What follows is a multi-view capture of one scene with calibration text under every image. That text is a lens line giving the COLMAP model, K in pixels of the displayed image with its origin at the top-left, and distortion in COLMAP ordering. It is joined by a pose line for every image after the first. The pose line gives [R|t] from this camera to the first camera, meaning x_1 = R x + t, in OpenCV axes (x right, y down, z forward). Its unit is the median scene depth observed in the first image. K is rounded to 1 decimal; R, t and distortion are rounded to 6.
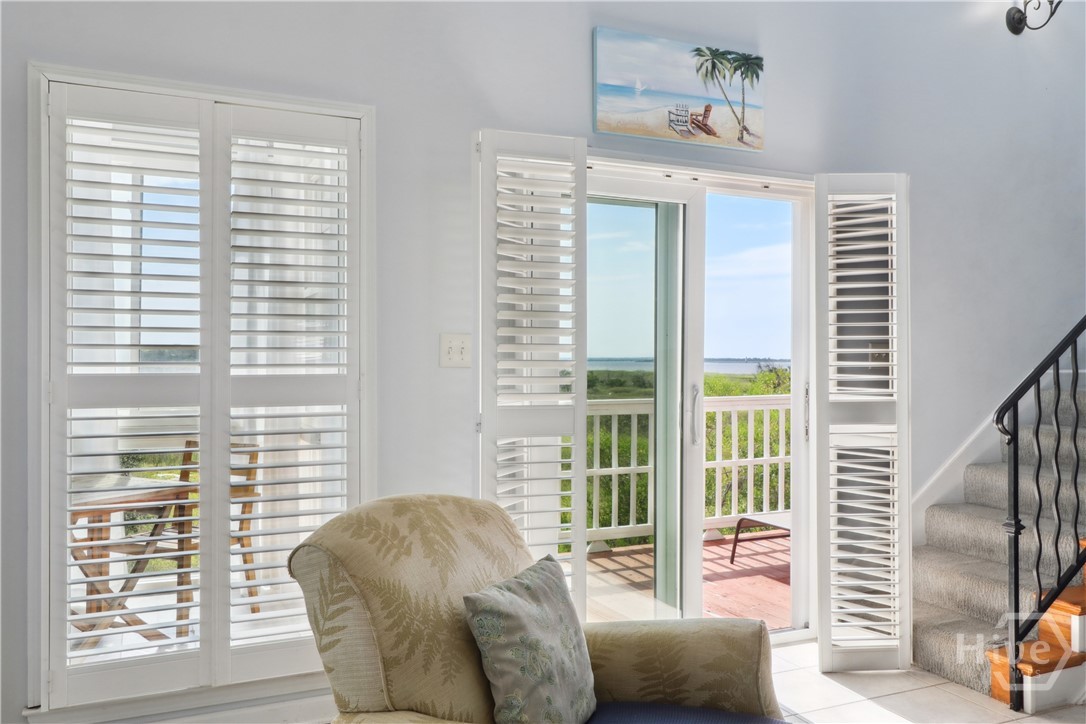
lens RADIAL K [[854.7, 0, 543.0], [0, 854.7, 362.0], [0, 0, 1]] dist [-0.006156, 0.005525]
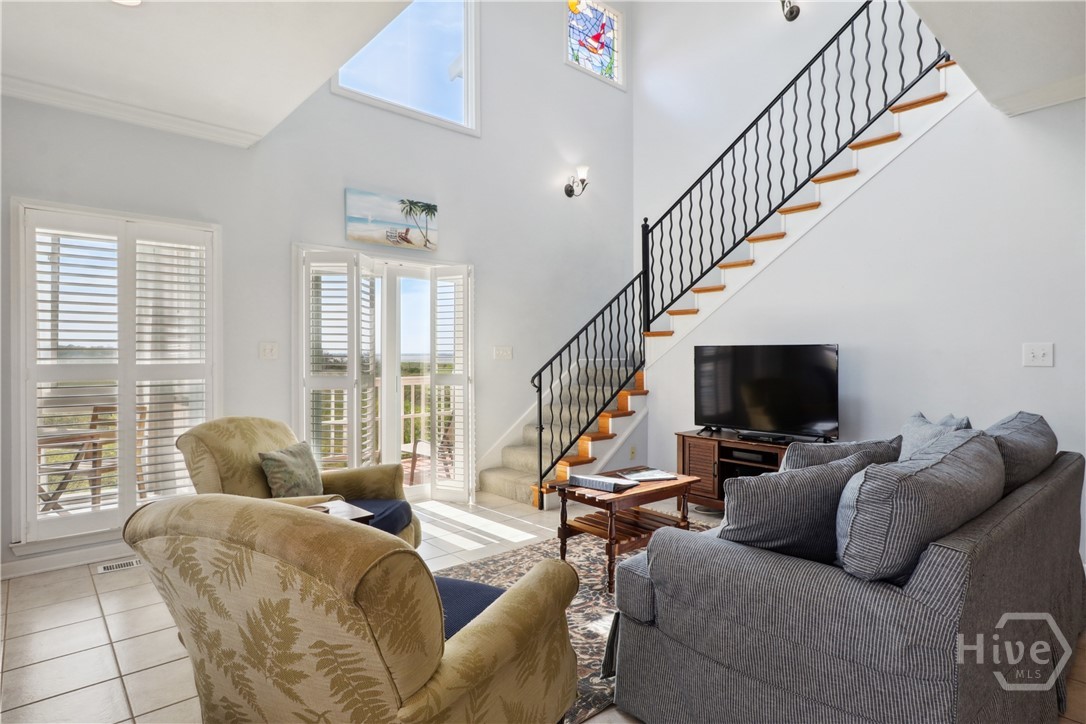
lens RADIAL K [[574.5, 0, 542.6], [0, 574.5, 355.2], [0, 0, 1]] dist [0.001661, -0.001293]
pose [[0.954953, -0.003445, 0.296736, 0.110144], [0.003629, 0.999993, -0.000070, -0.000784], [-0.296734, 0.001144, 0.954960, -0.453333]]
